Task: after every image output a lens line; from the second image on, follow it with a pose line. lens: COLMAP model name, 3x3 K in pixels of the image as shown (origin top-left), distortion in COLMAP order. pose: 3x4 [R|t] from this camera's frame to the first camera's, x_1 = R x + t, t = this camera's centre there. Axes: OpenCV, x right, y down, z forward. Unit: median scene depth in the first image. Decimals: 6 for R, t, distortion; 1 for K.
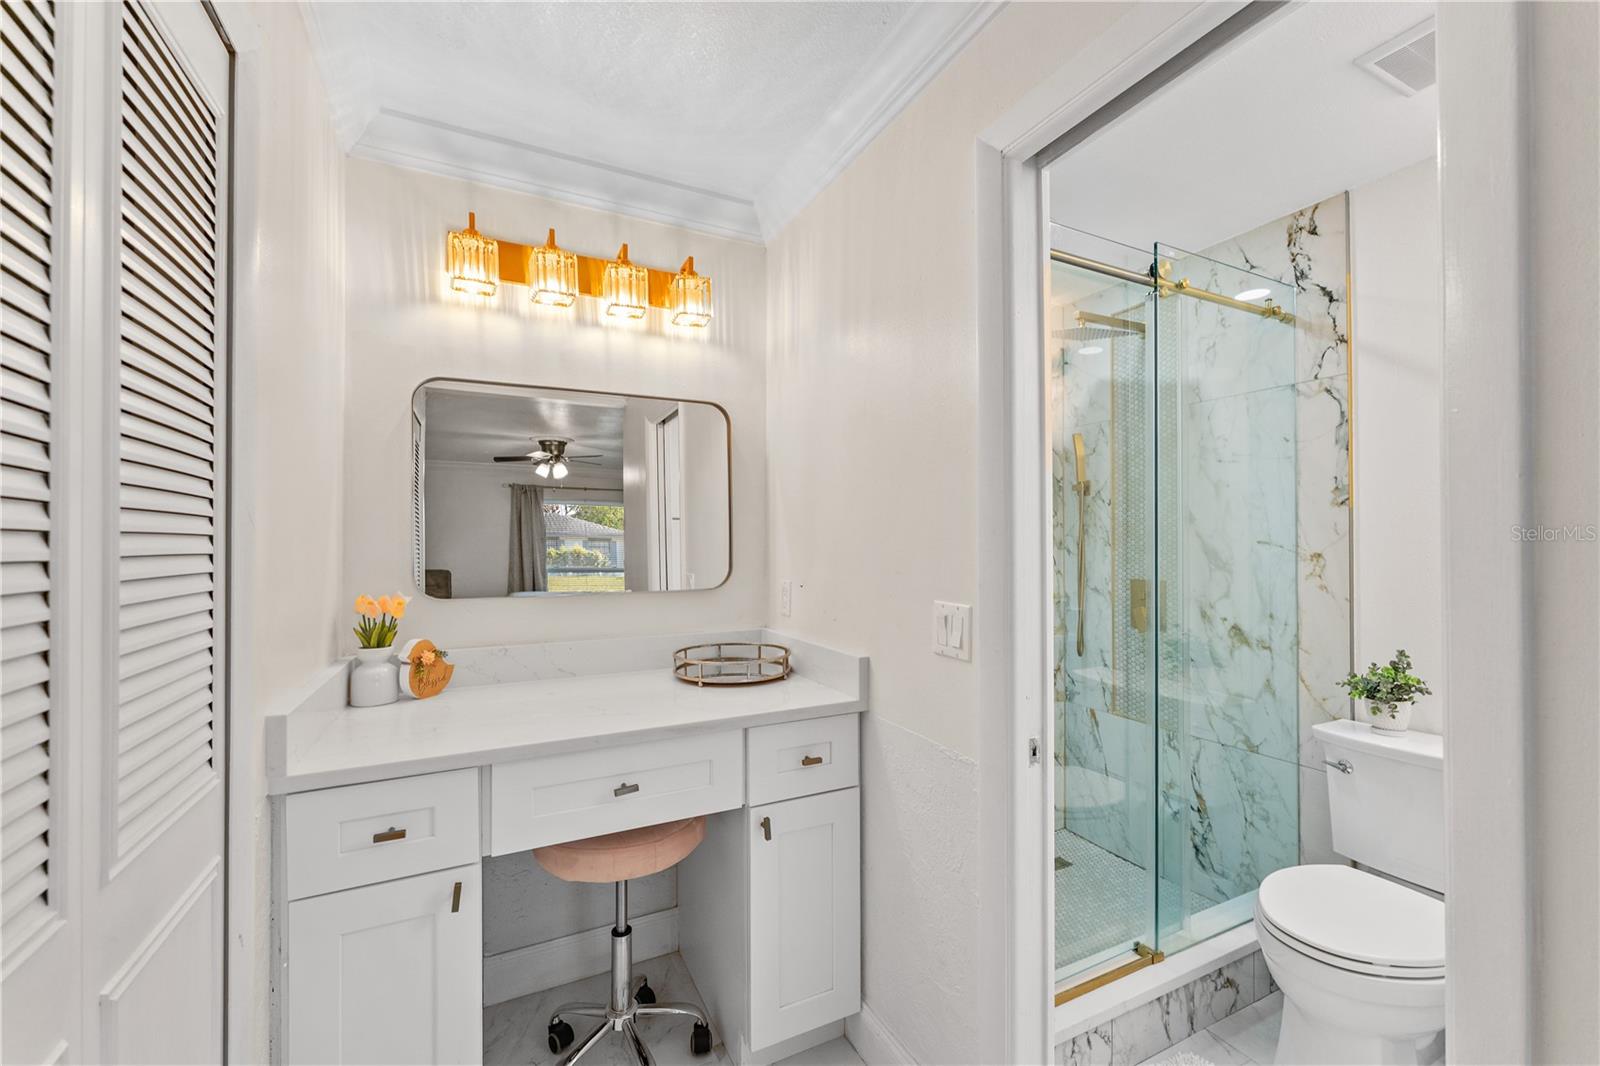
lens RADIAL K [[643.3, 0, 800.2], [0, 643.3, 536.6], [0, 0, 1]] dist [-0.000251, 0.000049]
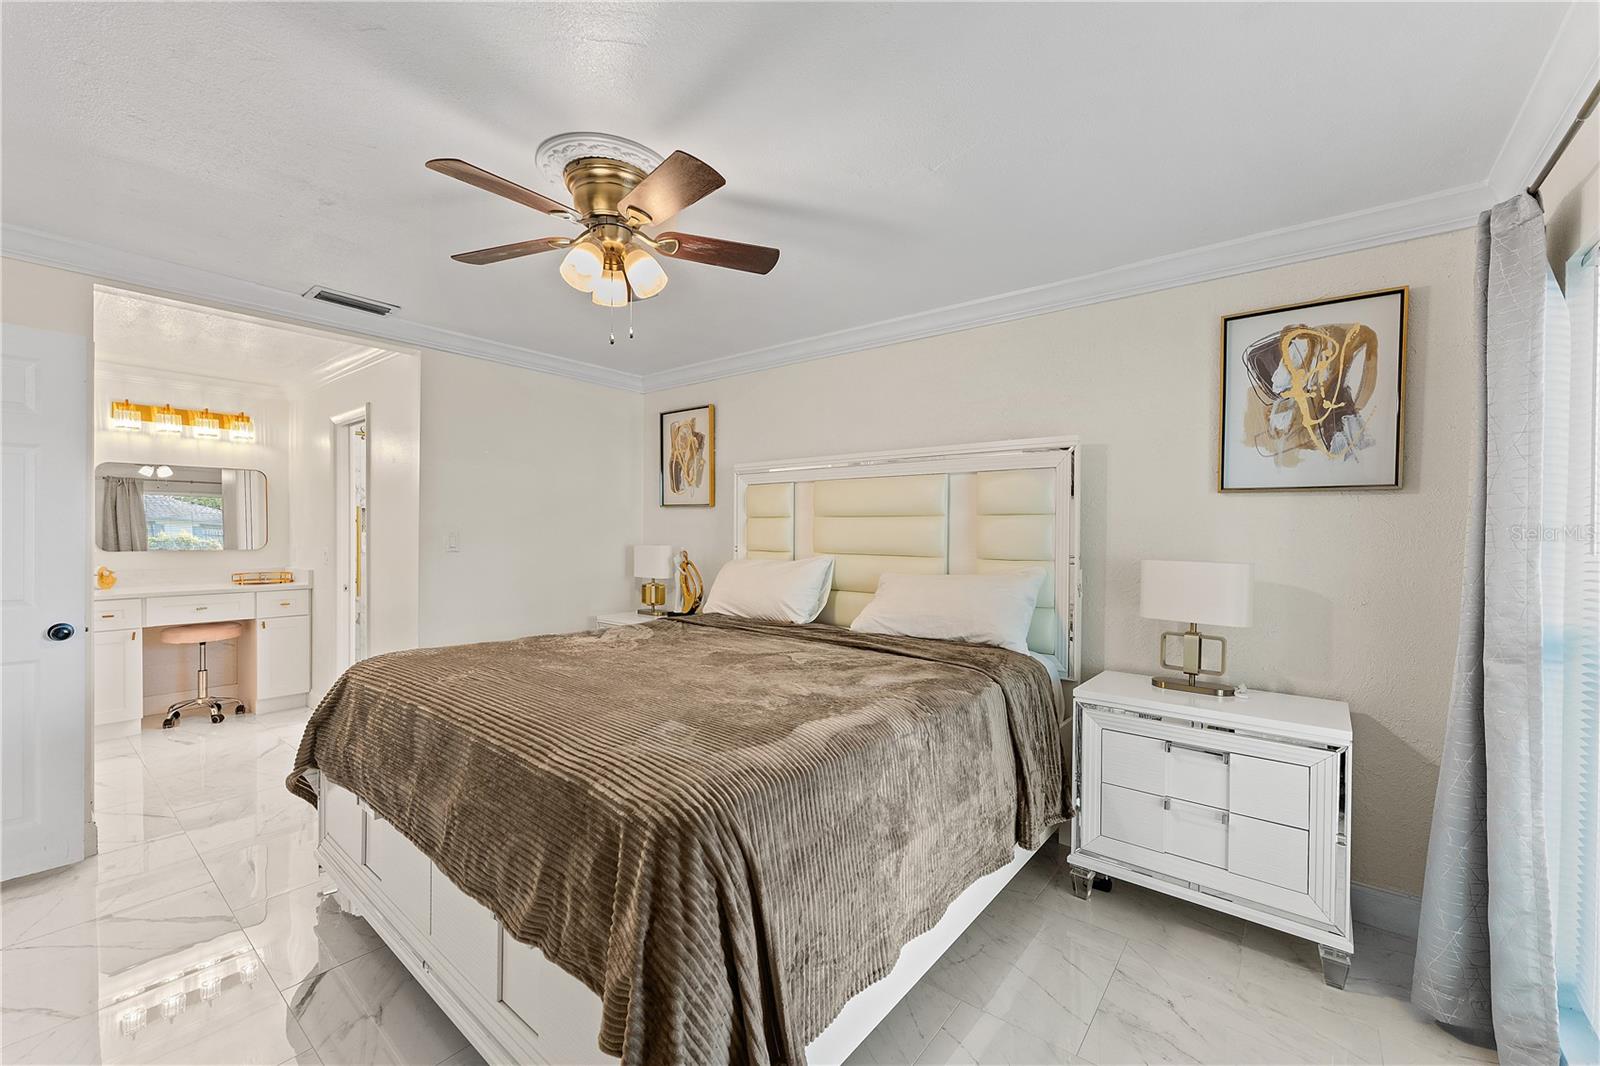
lens RADIAL K [[643.3, 0, 799.3], [0, 643.3, 534.9], [0, 0, 1]] dist [-0.000251, 0.000049]
pose [[0.909240, 0.004385, 0.416250, 0.736303], [-0.010274, 0.999876, 0.011909, -0.022009], [-0.416147, -0.015105, 0.909172, -2.100167]]
